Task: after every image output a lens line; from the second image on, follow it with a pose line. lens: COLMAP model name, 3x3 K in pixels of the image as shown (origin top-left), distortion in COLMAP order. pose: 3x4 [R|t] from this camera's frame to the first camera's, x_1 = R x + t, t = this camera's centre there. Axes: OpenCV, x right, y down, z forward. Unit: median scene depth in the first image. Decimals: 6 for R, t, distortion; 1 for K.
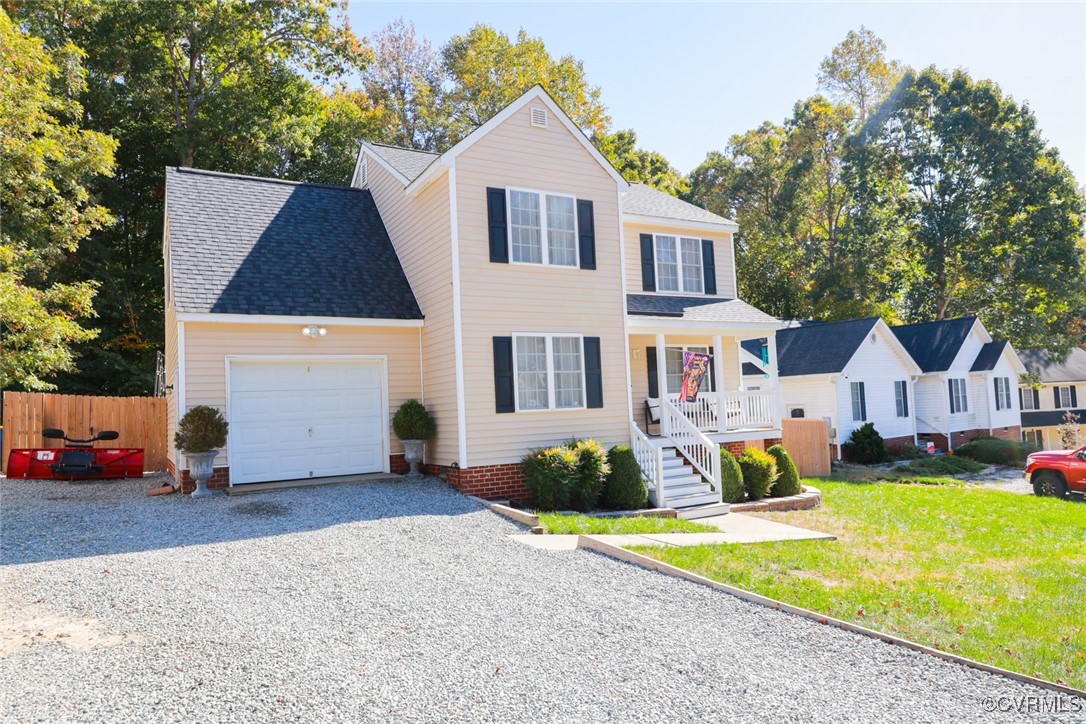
lens RADIAL K [[750.4, 0, 543.0], [0, 750.4, 364.0], [0, 0, 1]] dist [0.003454, -0.000906]
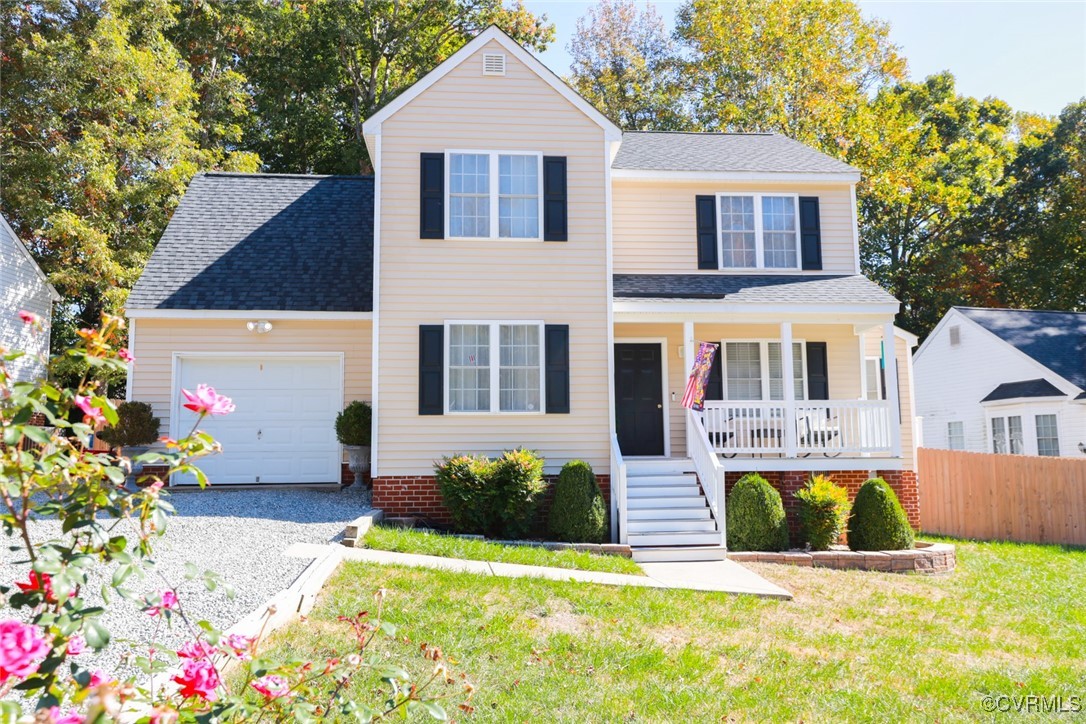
lens RADIAL K [[906.5, 0, 543.3], [0, 906.5, 362.8], [0, 0, 1]] dist [0.015975, 0.002703]
pose [[0.899407, -0.015902, -0.436823, 0.476335], [-0.004834, 0.998915, -0.046319, 0.049780], [0.437086, 0.043771, 0.898354, 0.129400]]
